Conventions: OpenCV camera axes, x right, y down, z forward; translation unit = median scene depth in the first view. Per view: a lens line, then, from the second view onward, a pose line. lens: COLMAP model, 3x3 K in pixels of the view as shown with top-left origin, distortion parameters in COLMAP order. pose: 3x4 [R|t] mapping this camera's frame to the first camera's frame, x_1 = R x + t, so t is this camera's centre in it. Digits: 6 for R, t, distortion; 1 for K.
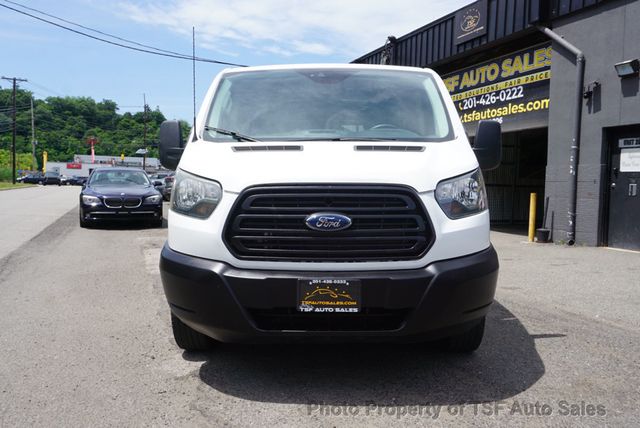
lens RADIAL K [[554.5, 0, 320.0], [0, 554.5, 214.0], [0, 0, 1]] dist [0.001235, 0.002123]
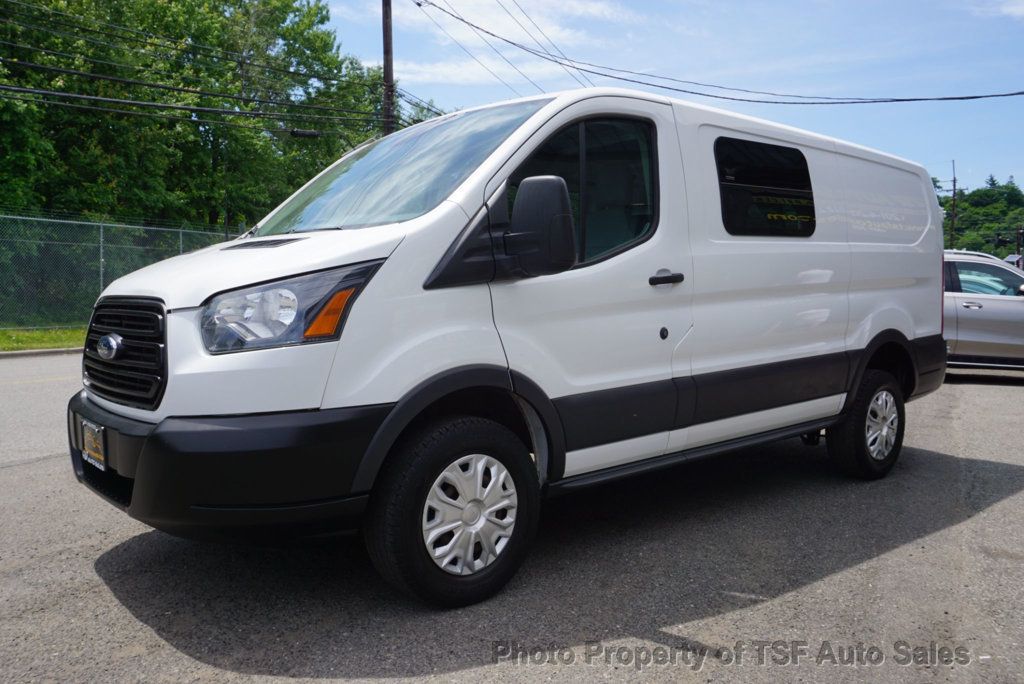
lens RADIAL K [[814.2, 0, 512.0], [0, 814.2, 342.0], [0, 0, 1]] dist [-0.013529, -0.005887]
pose [[0.659883, 0.046633, -0.749920, 1.018126], [-0.051382, 0.998536, 0.016880, -0.033764], [0.749610, 0.027393, 0.661313, 0.579540]]
